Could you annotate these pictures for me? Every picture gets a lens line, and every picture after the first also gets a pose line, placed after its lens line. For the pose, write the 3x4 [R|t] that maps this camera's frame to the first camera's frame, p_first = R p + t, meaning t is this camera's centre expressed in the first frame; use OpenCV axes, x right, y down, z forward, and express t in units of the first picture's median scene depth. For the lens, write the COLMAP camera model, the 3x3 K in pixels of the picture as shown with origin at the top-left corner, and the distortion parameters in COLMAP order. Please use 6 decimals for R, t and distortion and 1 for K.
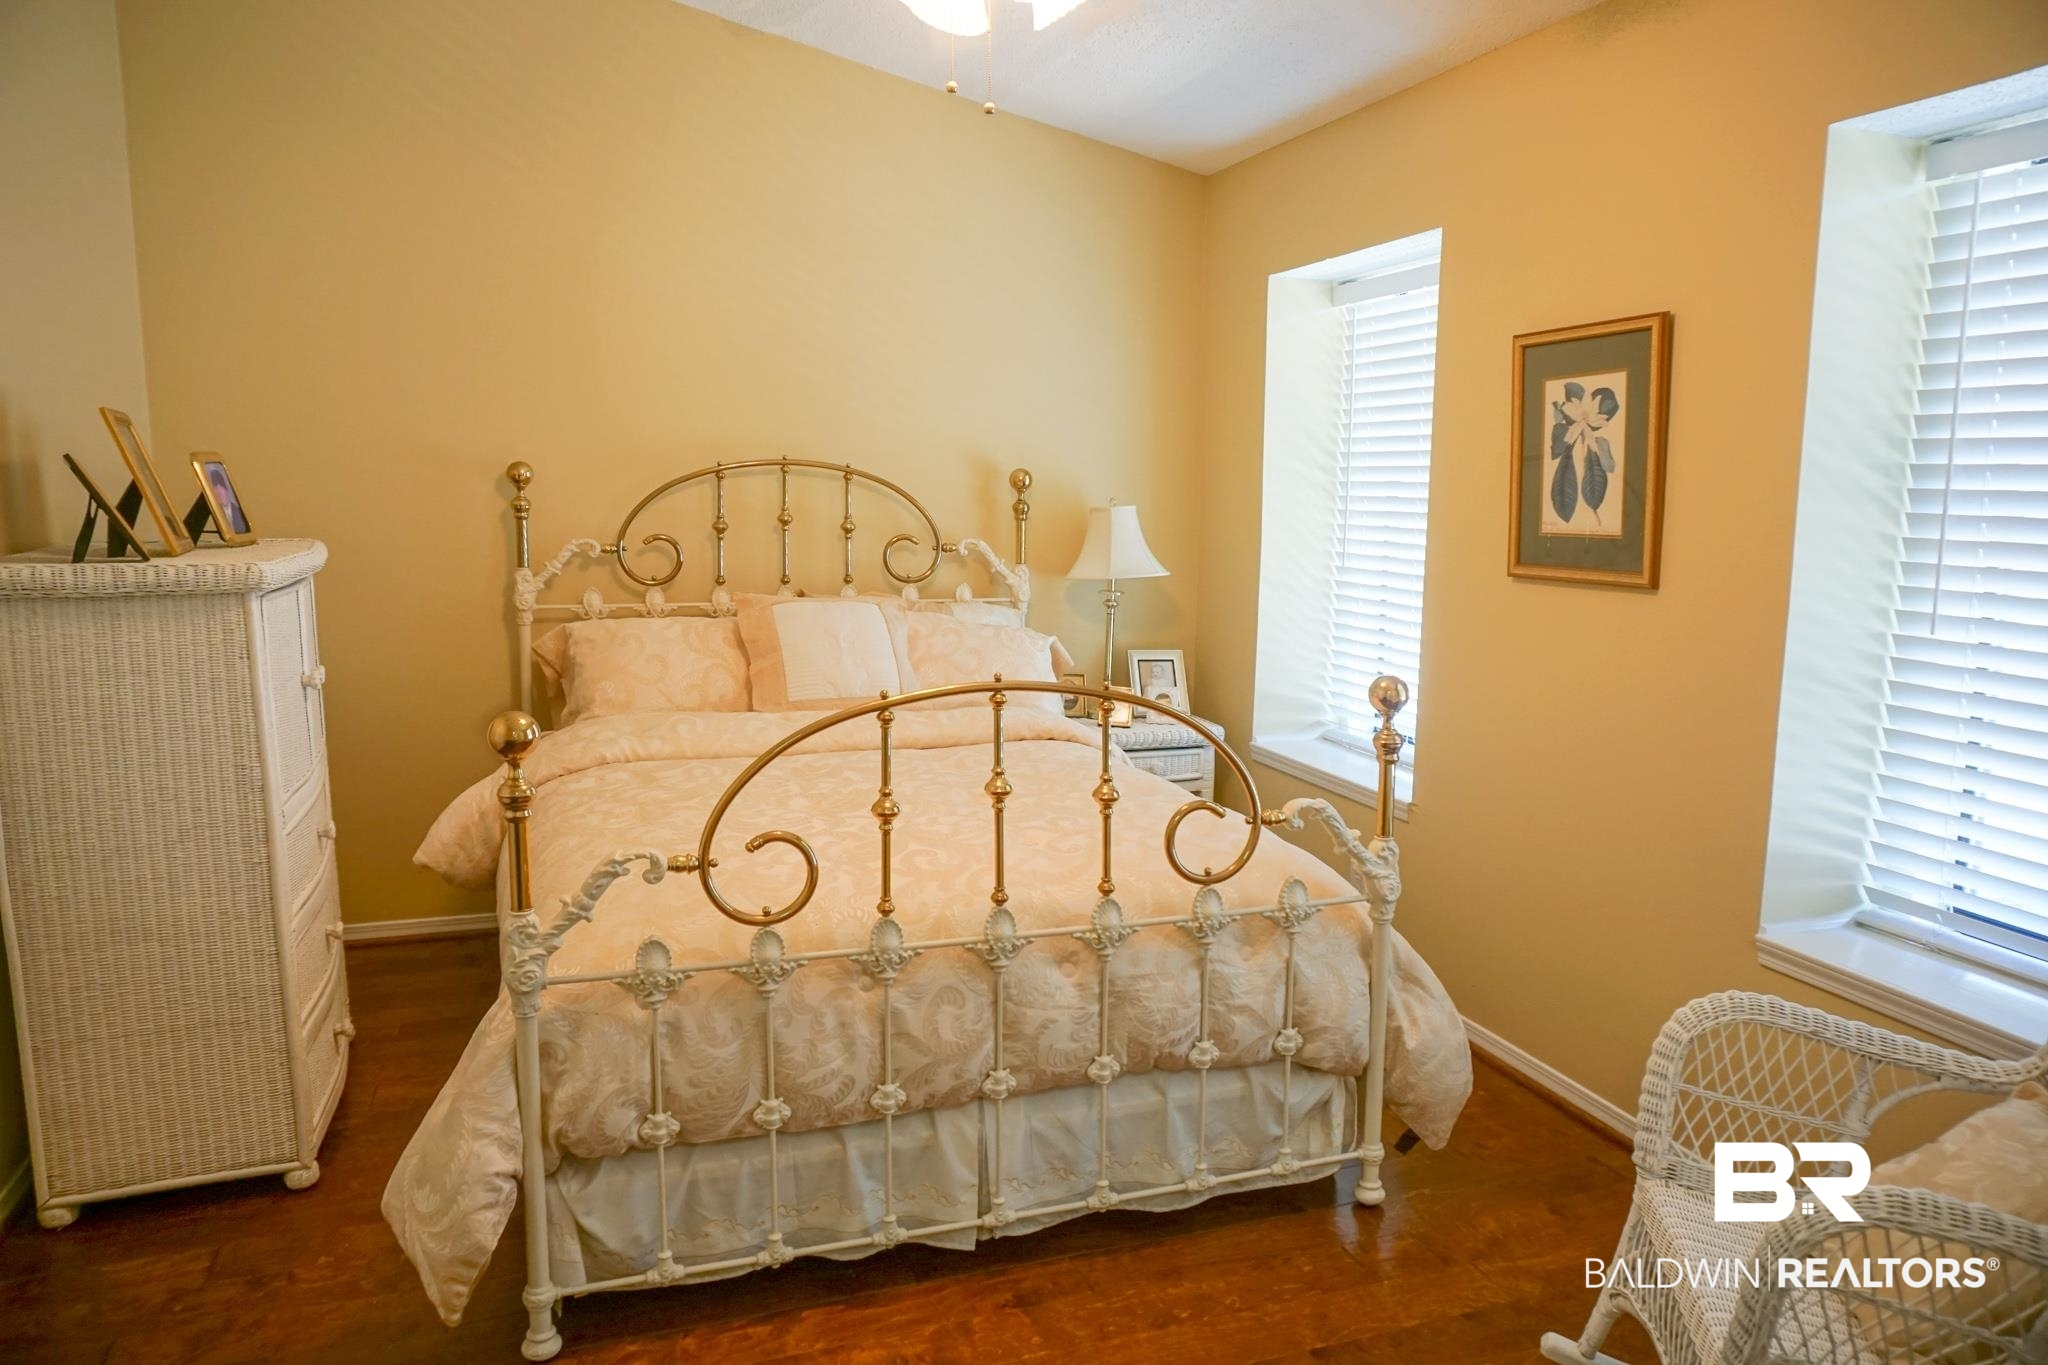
lens RADIAL K [[1351.5, 0, 1024.0], [0, 1351.5, 682.5], [0, 0, 1]] dist [-0.059474, 0.027217]
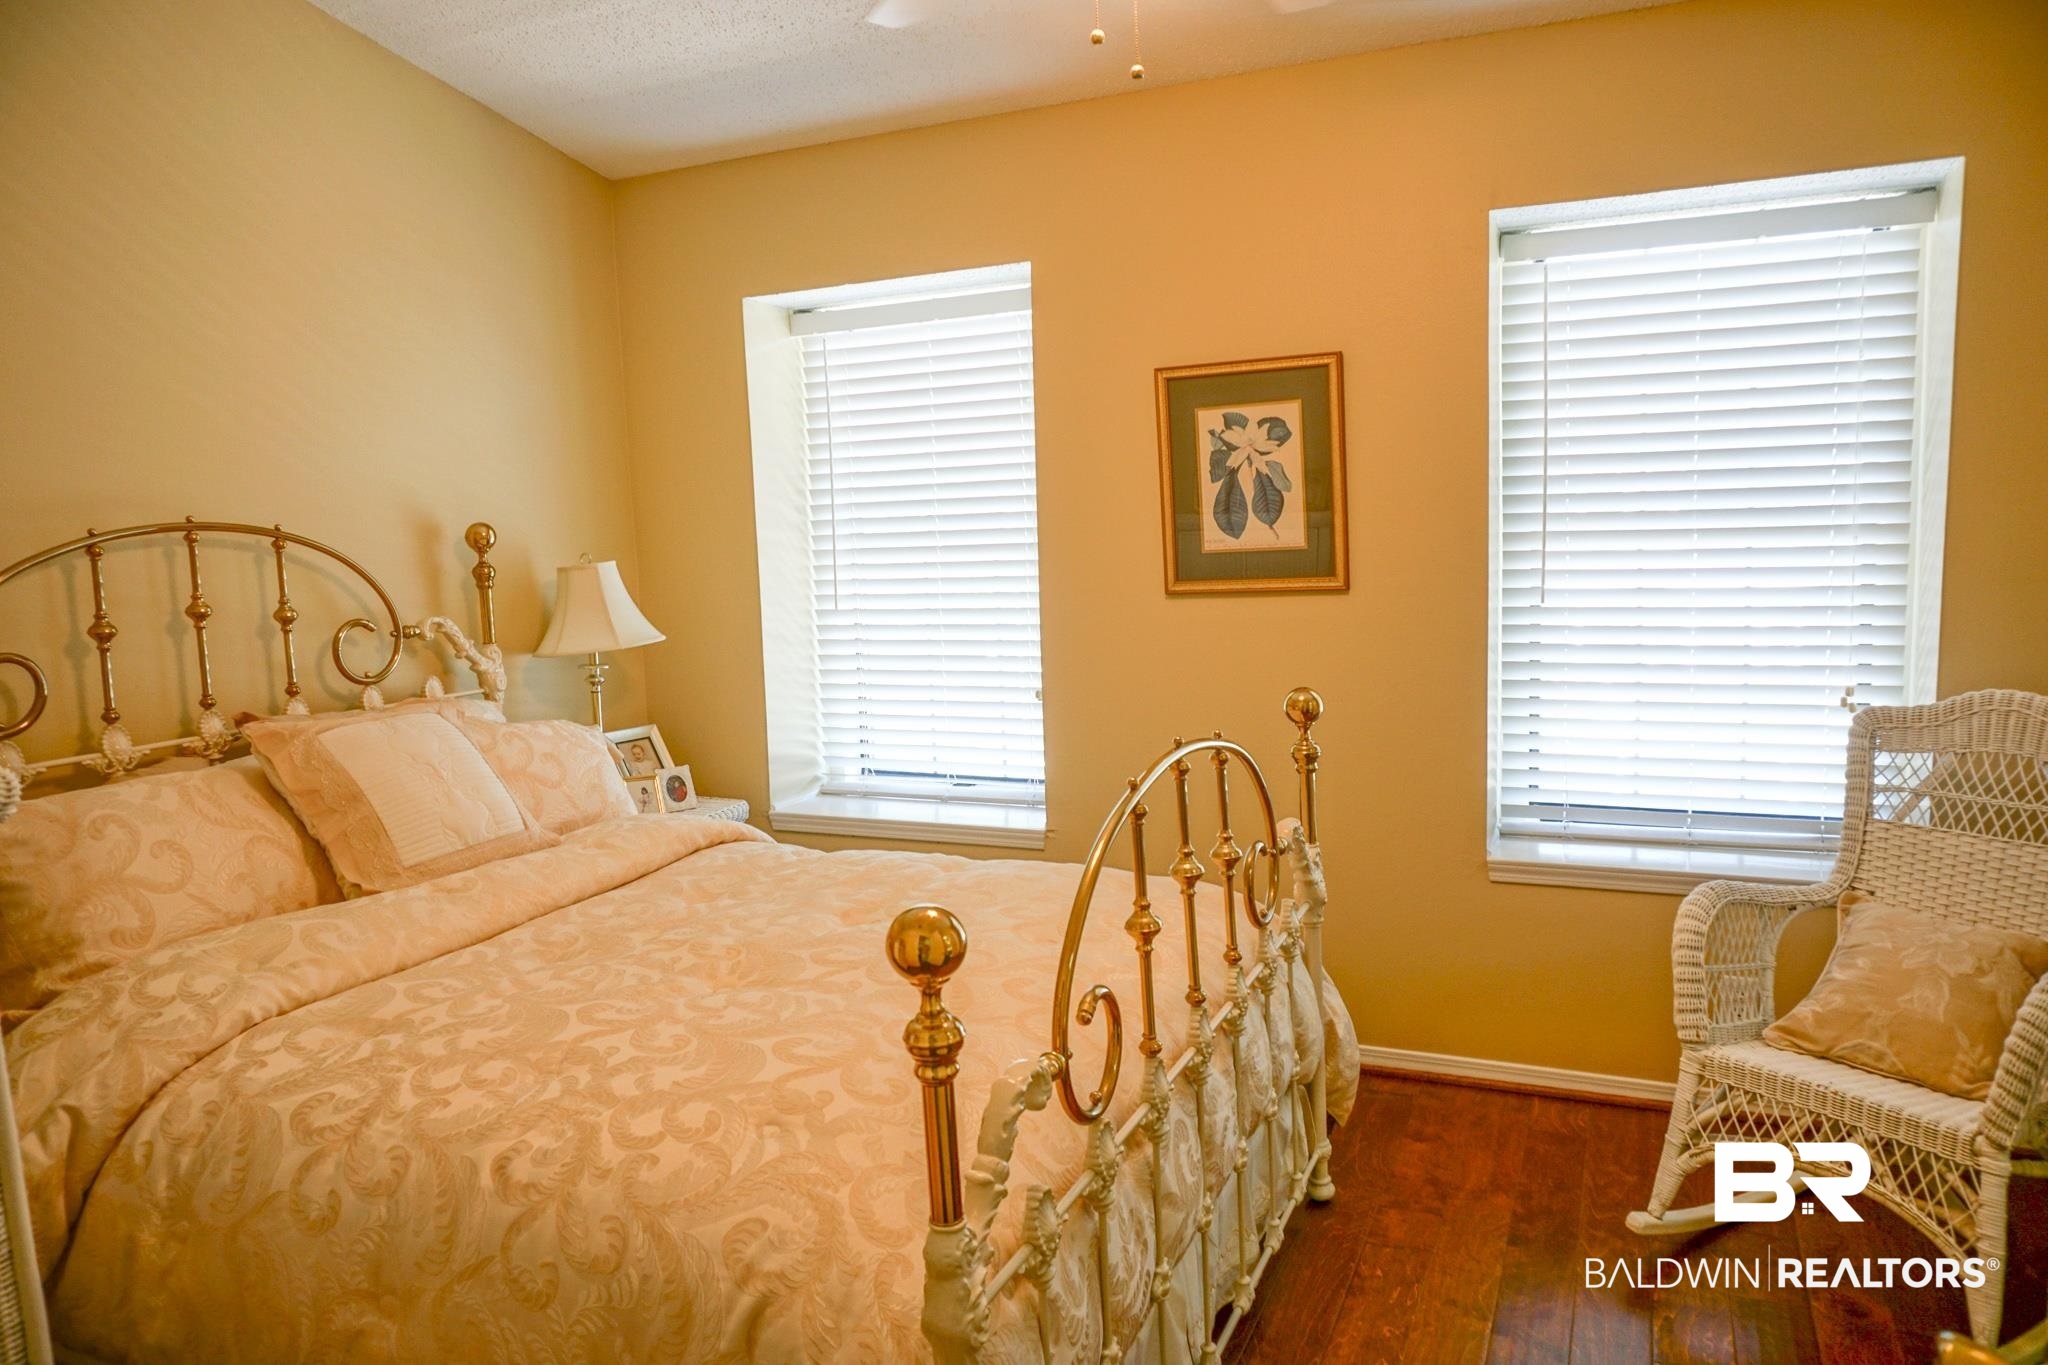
lens RADIAL K [[1351.5, 0, 1024.0], [0, 1351.5, 682.5], [0, 0, 1]] dist [-0.059474, 0.027217]
pose [[0.688268, -0.126070, 0.714418, -0.507234], [0.151871, 0.988003, 0.028037, -0.058919], [-0.709382, 0.089203, 0.699157, 0.349336]]
